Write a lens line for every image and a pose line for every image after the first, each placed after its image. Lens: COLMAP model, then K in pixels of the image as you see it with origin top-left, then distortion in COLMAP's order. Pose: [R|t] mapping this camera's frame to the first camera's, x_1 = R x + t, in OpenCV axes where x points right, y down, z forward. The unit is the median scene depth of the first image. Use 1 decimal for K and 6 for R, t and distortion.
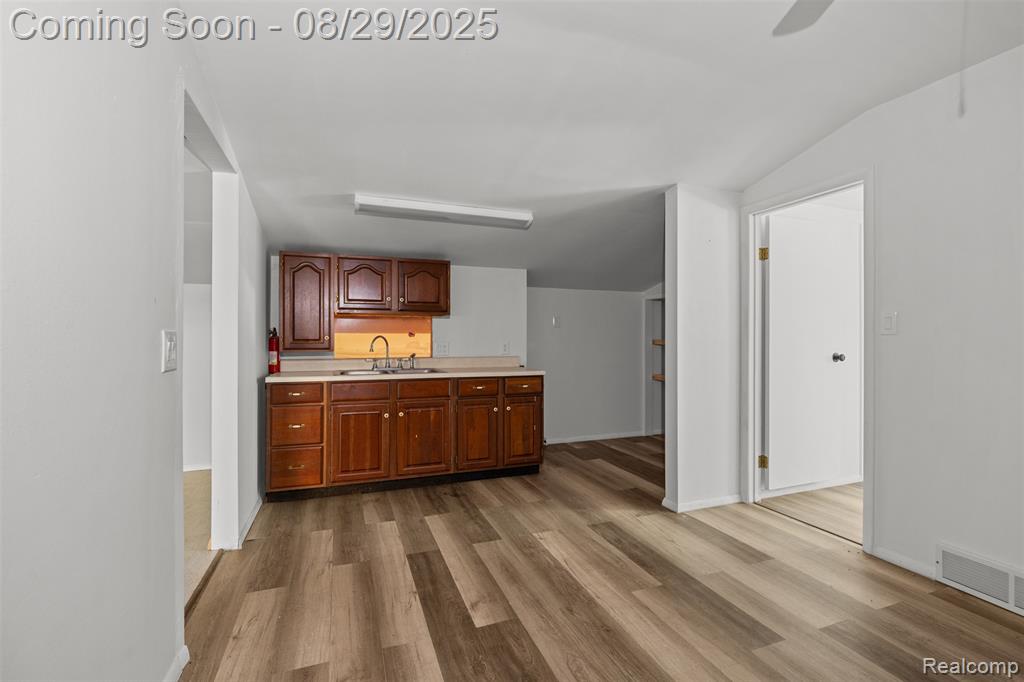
lens RADIAL K [[460.3, 0, 514.6], [0, 460.3, 335.4], [0, 0, 1]] dist [-0.011501, 0.001421]
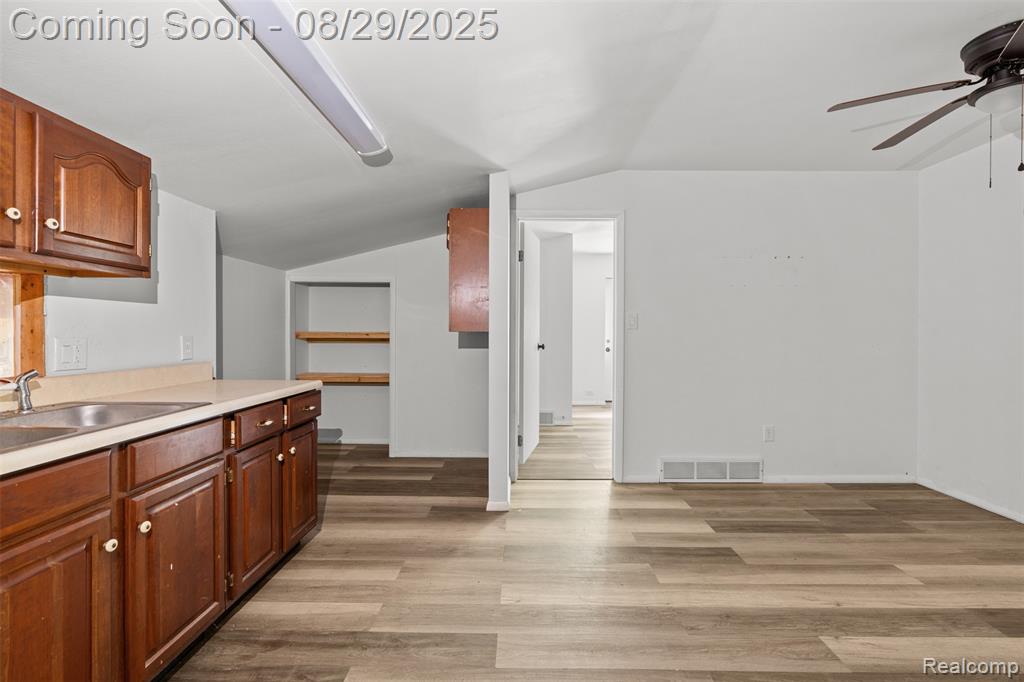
lens RADIAL K [[460.3, 0, 514.6], [0, 460.3, 335.4], [0, 0, 1]] dist [-0.011501, 0.001421]
pose [[0.367834, -0.007988, 0.929857, -0.523835], [-0.006062, 0.999921, 0.010988, 0.005648], [-0.929872, -0.009678, 0.367756, 0.616368]]
